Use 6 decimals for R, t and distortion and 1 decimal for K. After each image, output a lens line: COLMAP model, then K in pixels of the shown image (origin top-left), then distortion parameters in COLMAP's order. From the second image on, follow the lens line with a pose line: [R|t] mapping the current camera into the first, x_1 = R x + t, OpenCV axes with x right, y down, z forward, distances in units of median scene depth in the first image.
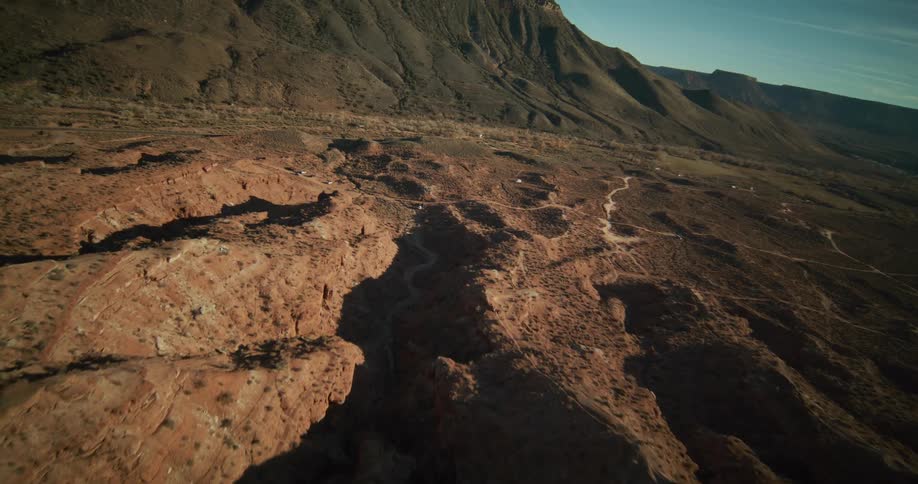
lens RADIAL K [[398.8, 0, 451.1], [0, 398.8, 235.9], [0, 0, 1]] dist [-0.014778, 0.000049]
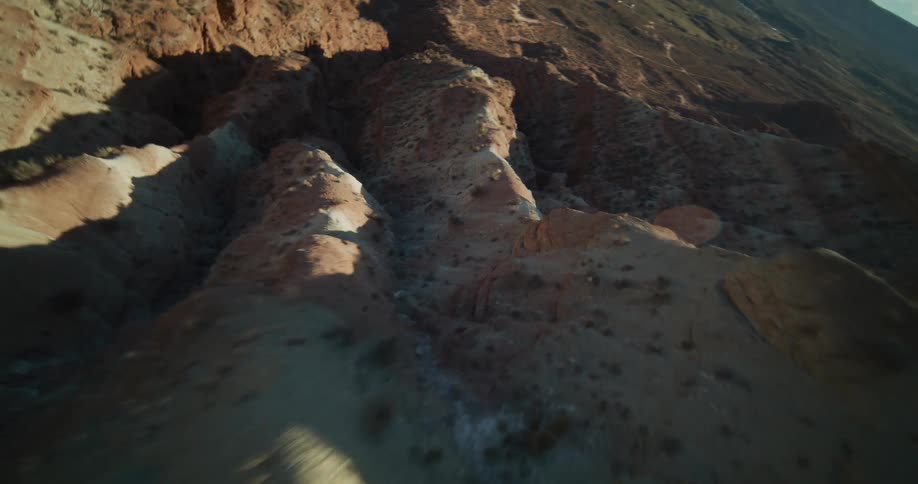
lens RADIAL K [[410.5, 0, 459.0], [0, 410.5, 242.0], [0, 0, 1]] dist [-0.012233, 0.000089]
pose [[0.961901, -0.025771, 0.272180, -0.109265], [-0.090389, 0.909587, 0.405564, 0.093602], [-0.258023, -0.414715, 0.872603, -0.273598]]
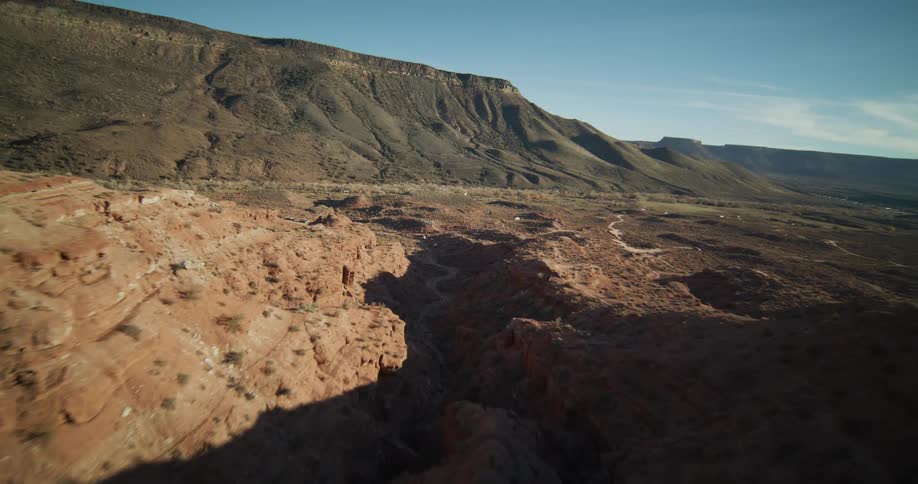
lens RADIAL K [[398.8, 0, 451.1], [0, 398.8, 235.9], [0, 0, 1]] dist [-0.014778, 0.000049]
pose [[0.993644, -0.094253, 0.061550, -0.044741], [0.105142, 0.972391, -0.208329, 0.075186], [-0.040215, 0.213476, 0.976120, 0.063543]]
